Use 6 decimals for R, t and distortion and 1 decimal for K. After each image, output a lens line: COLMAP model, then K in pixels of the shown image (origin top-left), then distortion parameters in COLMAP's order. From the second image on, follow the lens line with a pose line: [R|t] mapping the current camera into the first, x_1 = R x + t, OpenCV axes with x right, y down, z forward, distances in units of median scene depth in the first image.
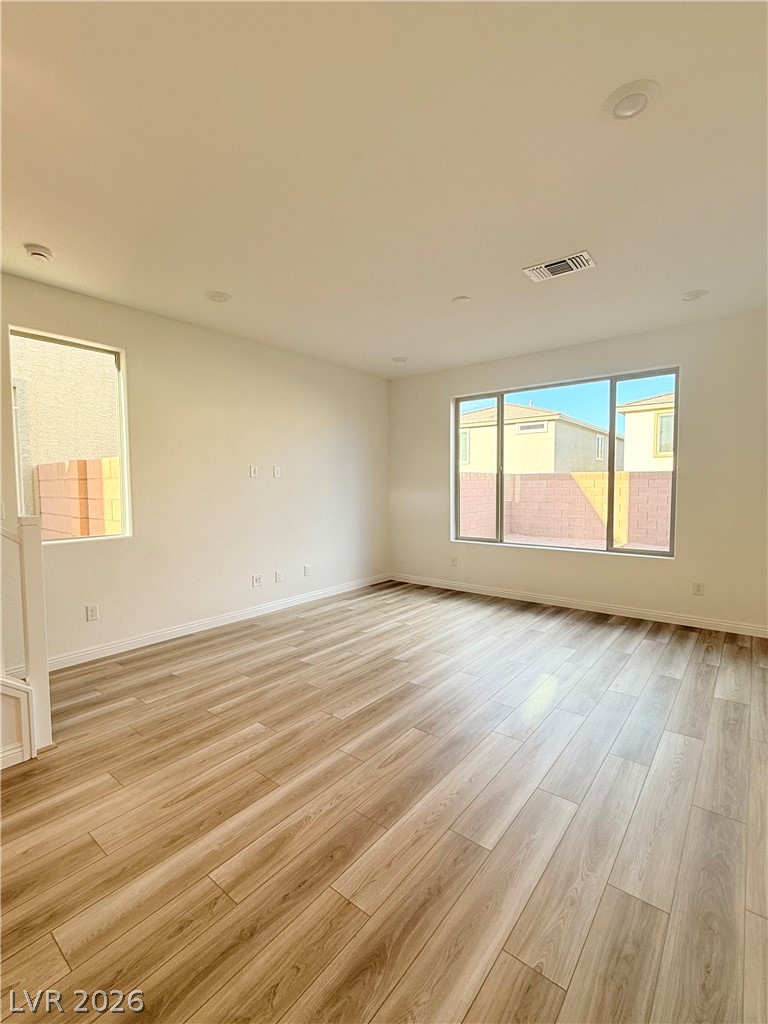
lens RADIAL K [[448.2, 0, 384.0], [0, 448.2, 512.0], [0, 0, 1]] dist [0.000161, -0.000065]
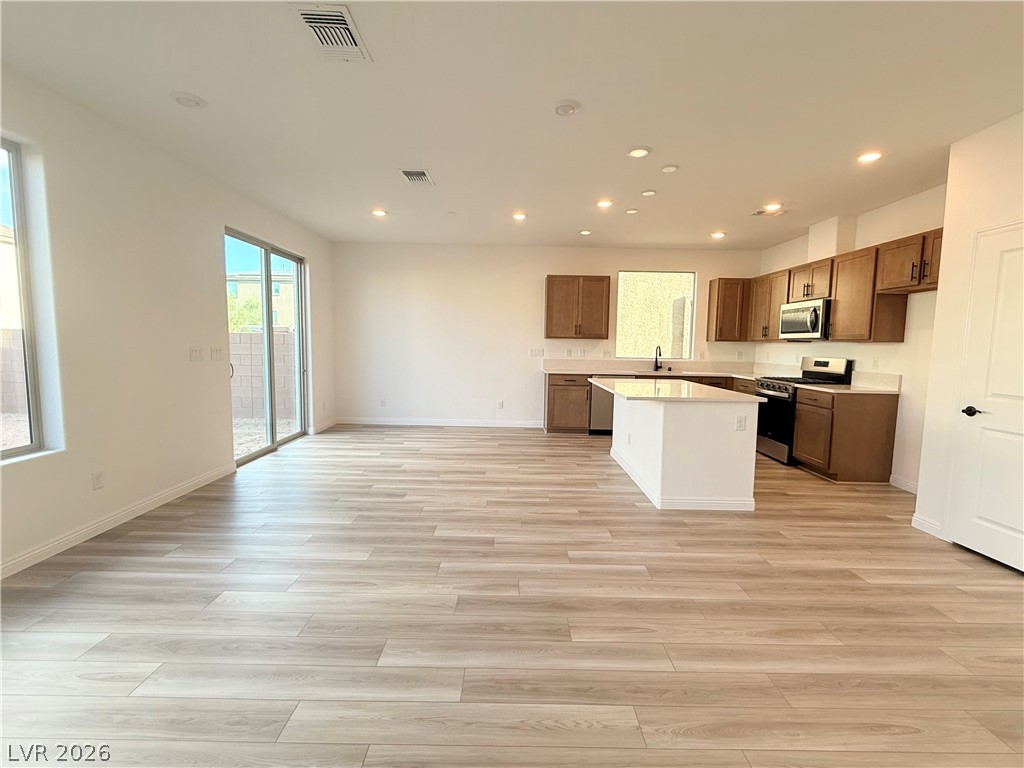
lens RADIAL K [[469.2, 0, 512.0], [0, 469.2, 384.0], [0, 0, 1]] dist [-0.000722, -0.000484]
pose [[-0.623097, -0.074062, 0.778630, -0.562542], [0.035207, 0.991842, 0.122517, -0.099850], [-0.781351, 0.103754, -0.615406, 1.779939]]
